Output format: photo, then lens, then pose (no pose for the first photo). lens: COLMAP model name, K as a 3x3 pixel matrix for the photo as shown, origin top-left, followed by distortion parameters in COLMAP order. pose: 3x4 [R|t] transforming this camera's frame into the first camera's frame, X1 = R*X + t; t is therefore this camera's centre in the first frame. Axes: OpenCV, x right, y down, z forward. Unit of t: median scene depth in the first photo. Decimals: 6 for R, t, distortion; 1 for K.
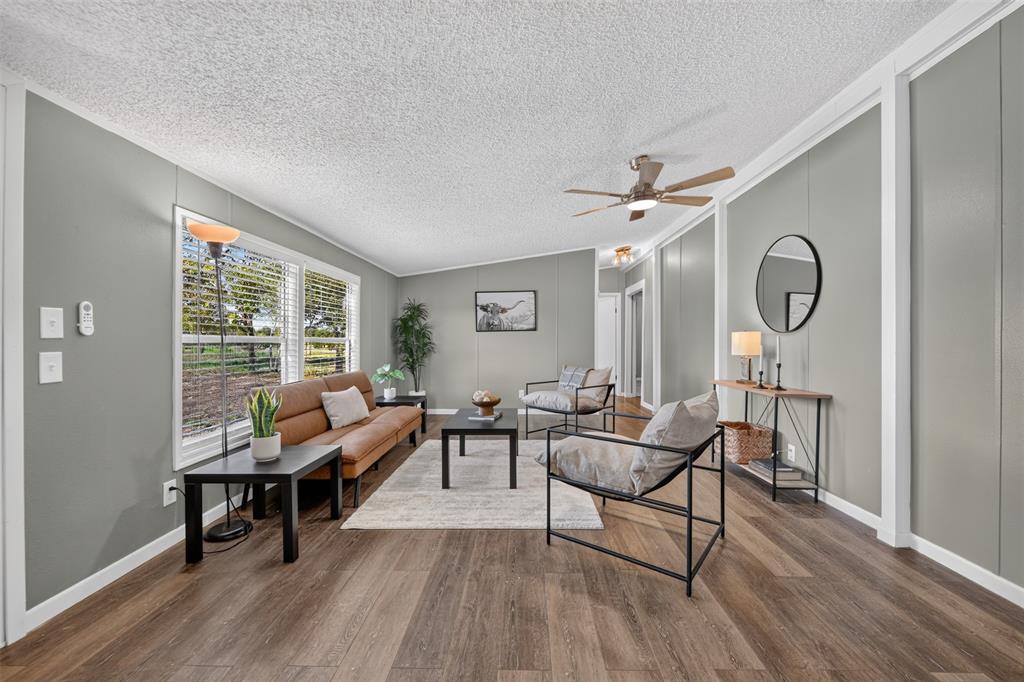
lens RADIAL K [[408.5, 0, 519.0], [0, 408.5, 340.1], [0, 0, 1]] dist [-0.005876, -0.000565]
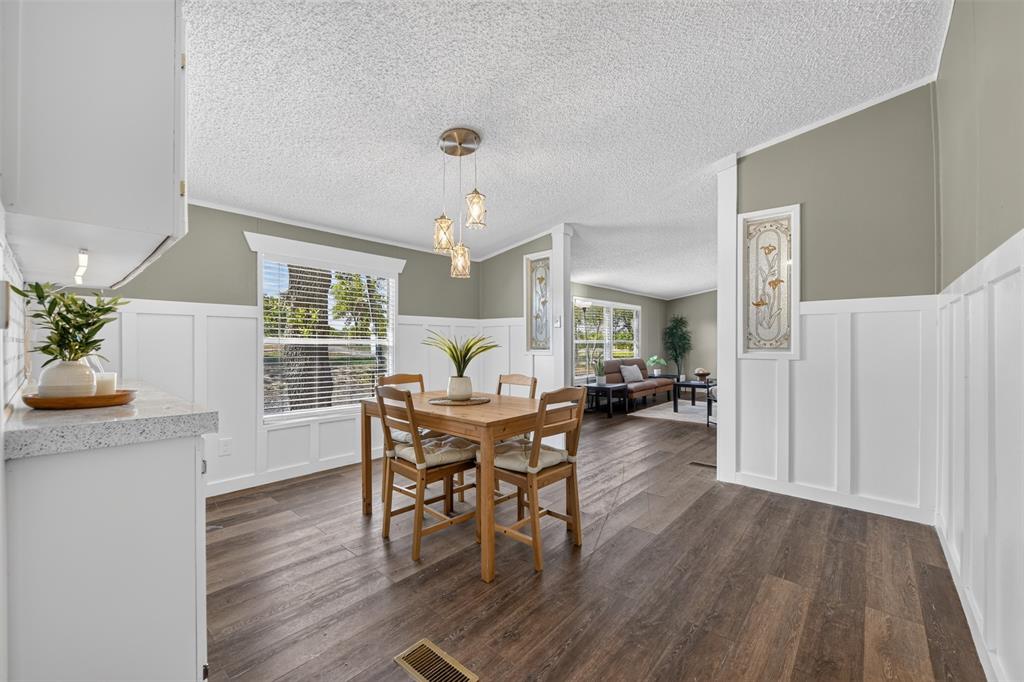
lens RADIAL K [[408.5, 0, 519.0], [0, 408.5, 340.1], [0, 0, 1]] dist [-0.005876, -0.000565]
pose [[0.764413, -0.008482, -0.644671, 0.492225], [0.004850, 0.999961, -0.007405, 0.005315], [0.644709, 0.002533, 0.764424, -0.985408]]
